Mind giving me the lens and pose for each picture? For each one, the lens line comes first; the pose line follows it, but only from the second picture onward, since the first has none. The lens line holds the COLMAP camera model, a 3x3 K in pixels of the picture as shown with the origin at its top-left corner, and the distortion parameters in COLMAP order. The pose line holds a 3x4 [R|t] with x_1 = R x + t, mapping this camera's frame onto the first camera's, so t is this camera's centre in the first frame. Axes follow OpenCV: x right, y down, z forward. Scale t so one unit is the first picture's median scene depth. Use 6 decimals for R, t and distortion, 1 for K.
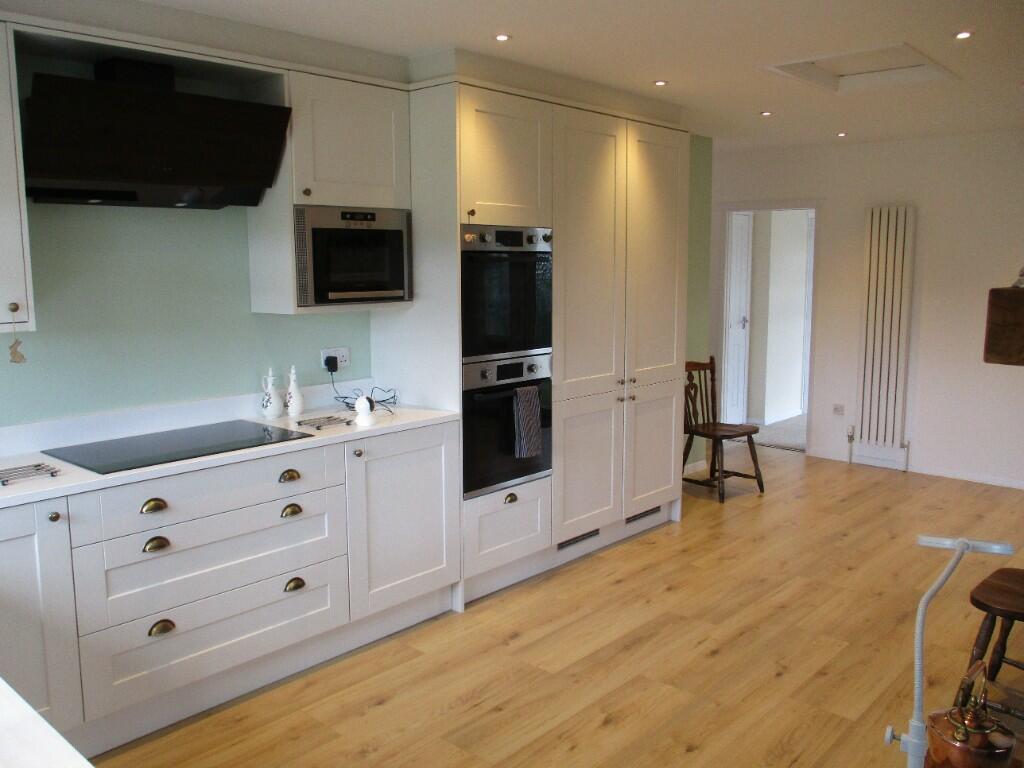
lens RADIAL K [[859.2, 0, 515.9], [0, 859.2, 368.7], [0, 0, 1]] dist [-0.027070, 0.010828]
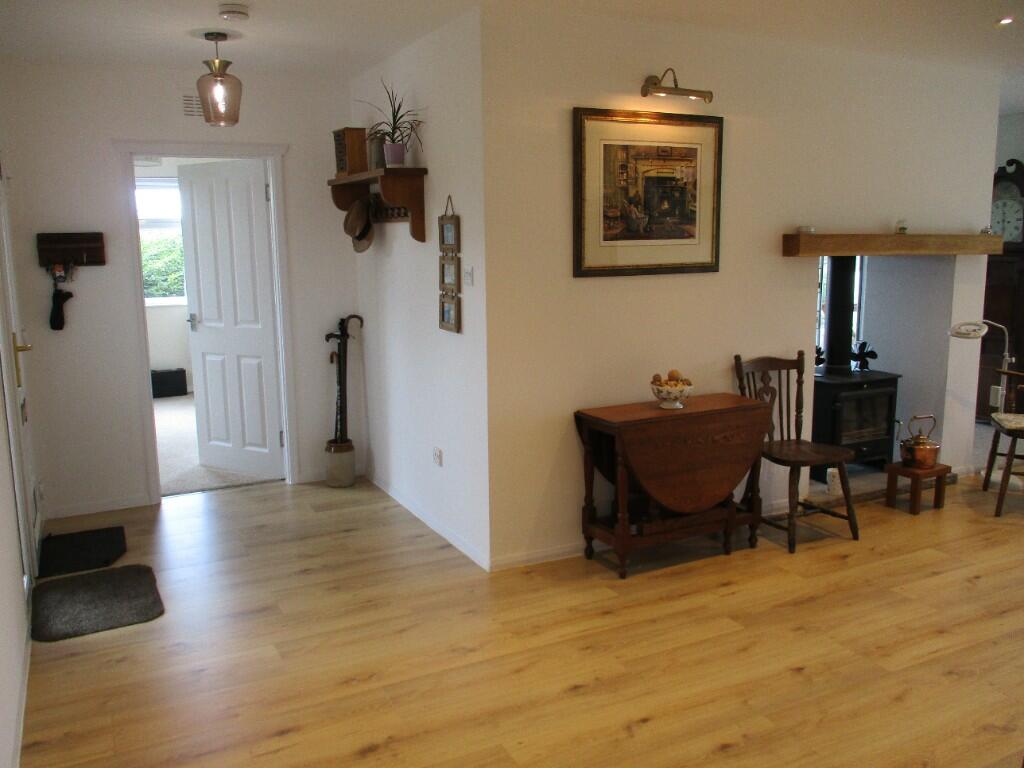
lens RADIAL K [[860.9, 0, 508.1], [0, 860.9, 374.1], [0, 0, 1]] dist [0.000019, -0.008087]
pose [[-0.934682, -0.057784, 0.350757, 0.369780], [0.045167, 0.959399, 0.278411, -0.192445], [-0.352604, 0.276068, -0.894124, 1.591951]]
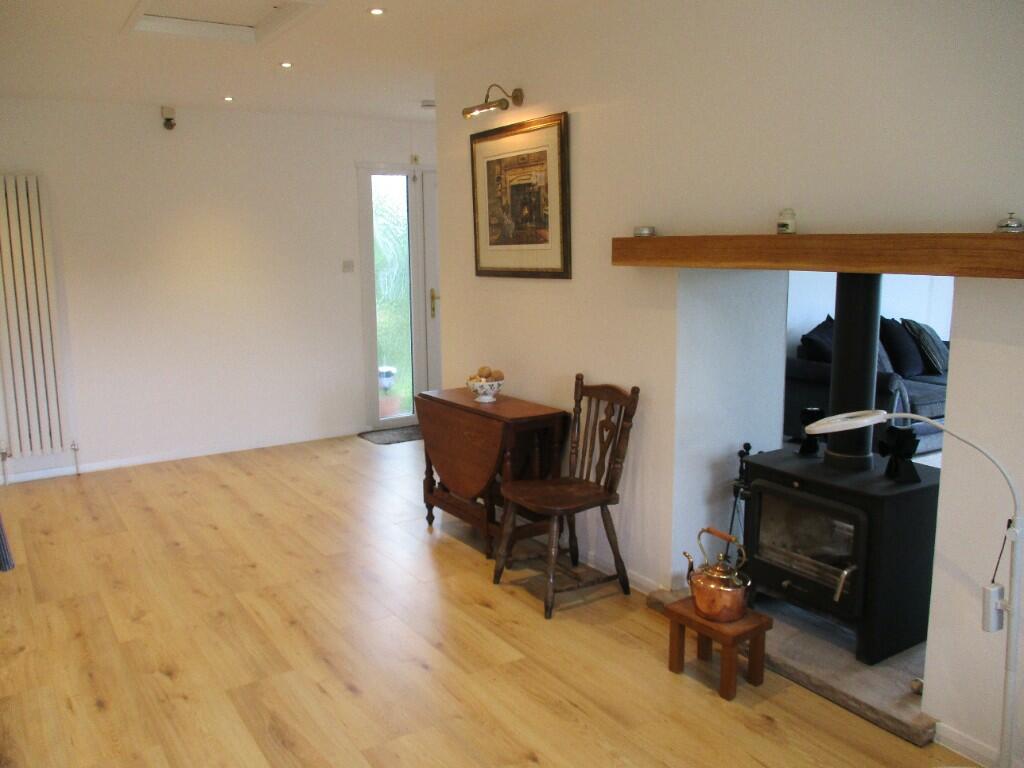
lens RADIAL K [[835.4, 0, 512.0], [0, 835.4, 384.0], [0, 0, 1]] dist [-0.015738, -0.001104]
pose [[0.255894, -0.165212, 0.952483, -0.354989], [0.134923, 0.981748, 0.134040, -0.041723], [-0.957243, 0.094212, 0.273515, 0.452953]]
